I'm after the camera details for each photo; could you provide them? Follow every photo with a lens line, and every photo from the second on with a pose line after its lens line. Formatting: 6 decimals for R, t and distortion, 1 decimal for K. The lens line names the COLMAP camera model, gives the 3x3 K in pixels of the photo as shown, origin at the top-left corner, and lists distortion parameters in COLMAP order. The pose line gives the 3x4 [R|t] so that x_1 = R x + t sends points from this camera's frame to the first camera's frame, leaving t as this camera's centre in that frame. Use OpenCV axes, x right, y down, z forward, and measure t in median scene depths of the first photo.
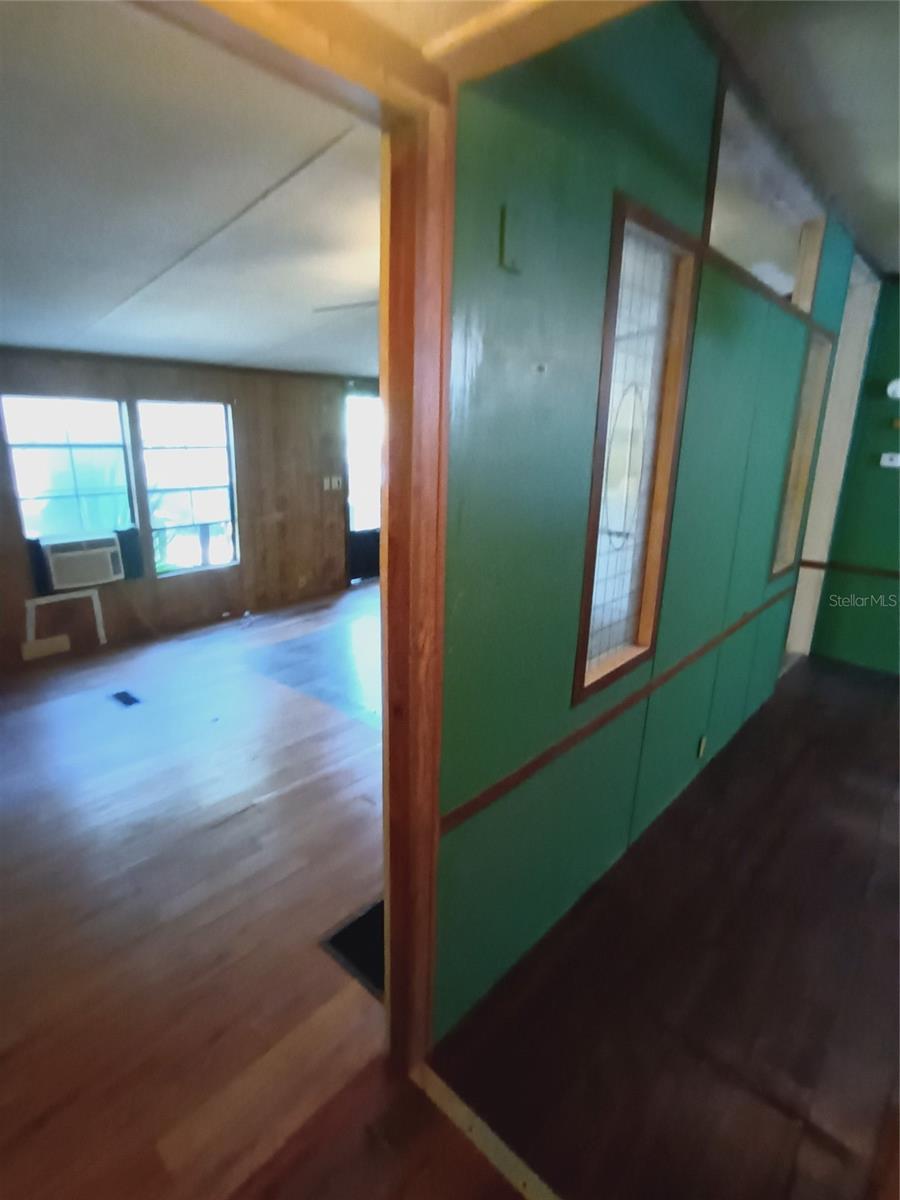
lens RADIAL K [[607.8, 0, 442.2], [0, 607.8, 605.0], [0, 0, 1]] dist [-0.021027, 0.001744]
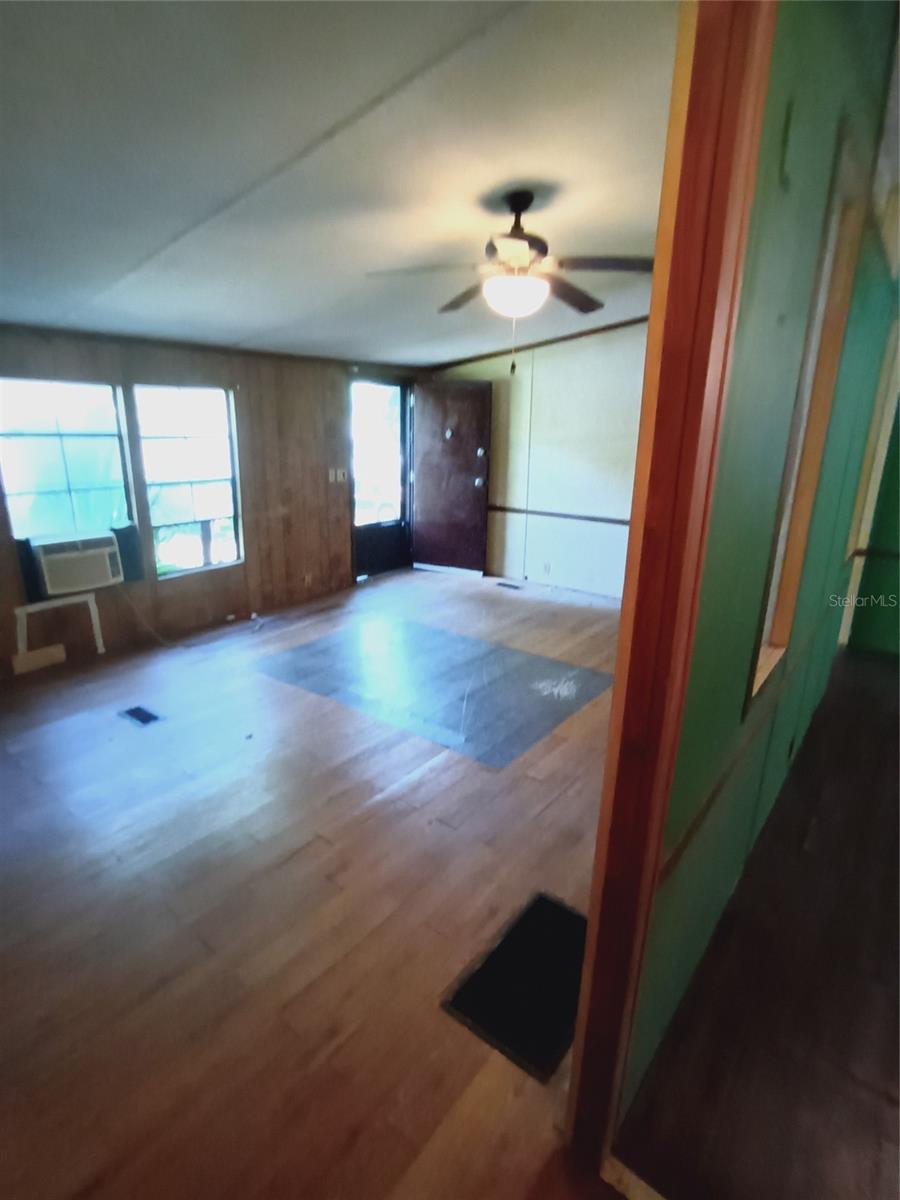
lens RADIAL K [[607.8, 0, 444.0], [0, 607.8, 602.4], [0, 0, 1]] dist [-0.021027, 0.001744]
pose [[0.997988, -0.023382, 0.058936, -0.097715], [0.023084, 0.999717, 0.005735, -0.005751], [-0.059054, -0.004363, 0.998245, 0.062219]]
